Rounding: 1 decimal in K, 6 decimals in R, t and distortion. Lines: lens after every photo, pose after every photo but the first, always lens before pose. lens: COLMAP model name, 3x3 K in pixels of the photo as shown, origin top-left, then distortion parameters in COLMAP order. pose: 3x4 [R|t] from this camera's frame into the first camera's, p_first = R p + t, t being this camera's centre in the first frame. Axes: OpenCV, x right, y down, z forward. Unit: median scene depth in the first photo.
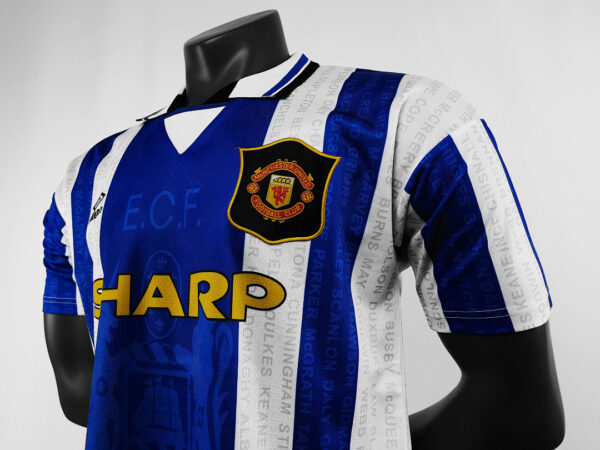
lens RADIAL K [[475.3, 0, 300.0], [0, 475.3, 225.0], [0, 0, 1]] dist [0.001752, 0.001733]
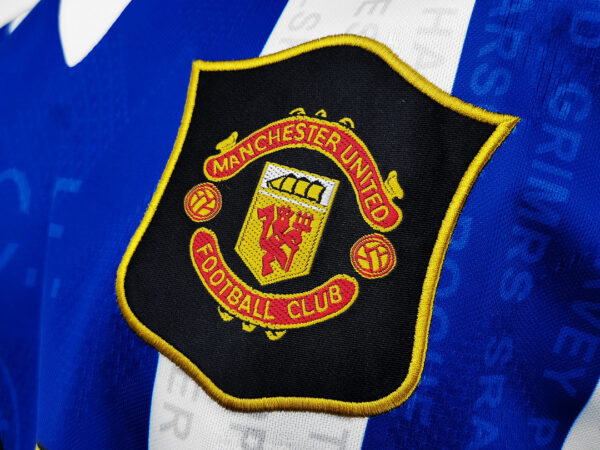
lens RADIAL K [[762.2, 0, 300.0], [0, 762.2, 225.0], [0, 0, 1]] dist [-0.011364, -0.057534]
pose [[0.957991, 0.102139, -0.267993, 0.089846], [-0.075621, 0.991325, 0.107497, -0.120469], [0.276648, -0.082716, 0.957405, 0.560450]]
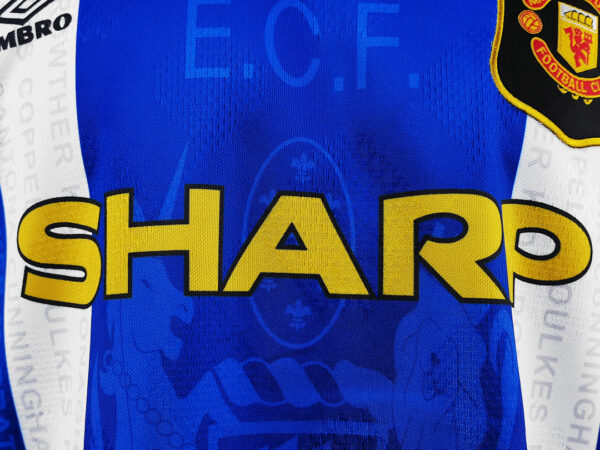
lens RADIAL K [[762.2, 0, 300.0], [0, 762.2, 225.0], [0, 0, 1]] dist [-0.011364, -0.057534]
pose [[0.891399, 0.061727, 0.448997, -0.620248], [-0.086821, 0.995591, 0.035495, 0.112270], [-0.444827, -0.070622, 0.892828, 0.427926]]
